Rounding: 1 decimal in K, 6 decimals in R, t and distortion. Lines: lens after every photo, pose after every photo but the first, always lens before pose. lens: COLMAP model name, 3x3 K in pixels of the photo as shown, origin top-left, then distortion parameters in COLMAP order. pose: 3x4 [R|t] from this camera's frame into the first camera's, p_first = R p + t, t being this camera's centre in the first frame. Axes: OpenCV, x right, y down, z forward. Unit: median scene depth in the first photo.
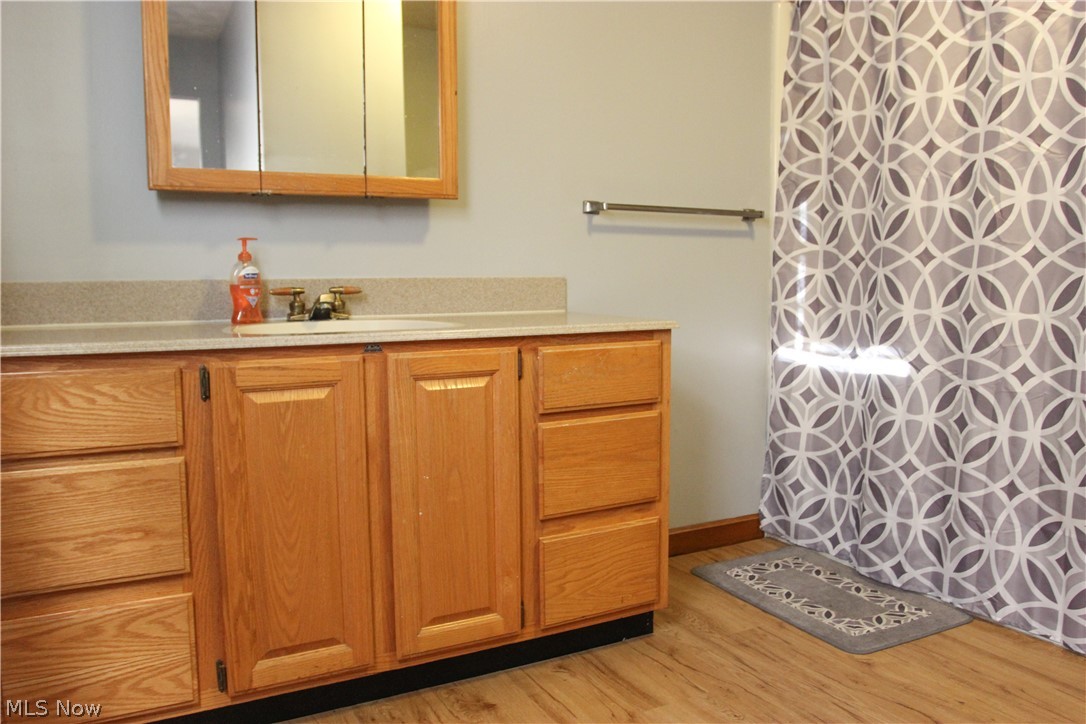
lens RADIAL K [[857.7, 0, 543.0], [0, 857.7, 362.0], [0, 0, 1]] dist [-0.100372, 0.059113]
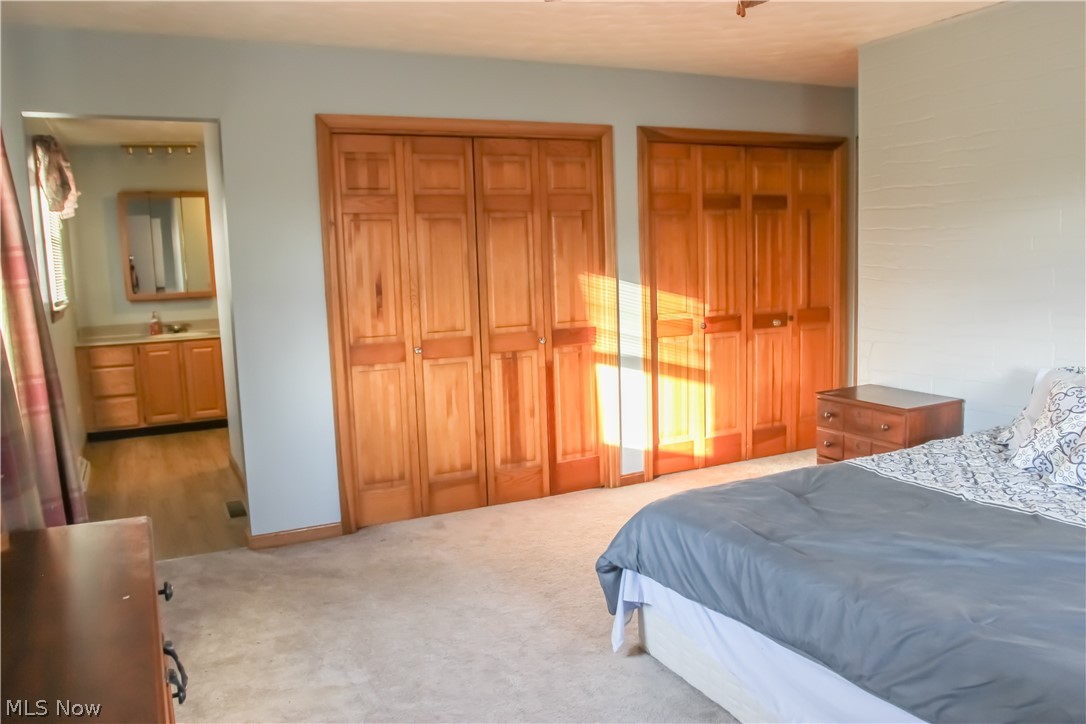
lens RADIAL K [[857.7, 0, 543.0], [0, 857.7, 362.0], [0, 0, 1]] dist [-0.100372, 0.059113]
pose [[0.998959, -0.020814, -0.040600, 1.700445], [0.022145, 0.999223, 0.032610, -0.010791], [0.039890, -0.033475, 0.998643, -2.975124]]
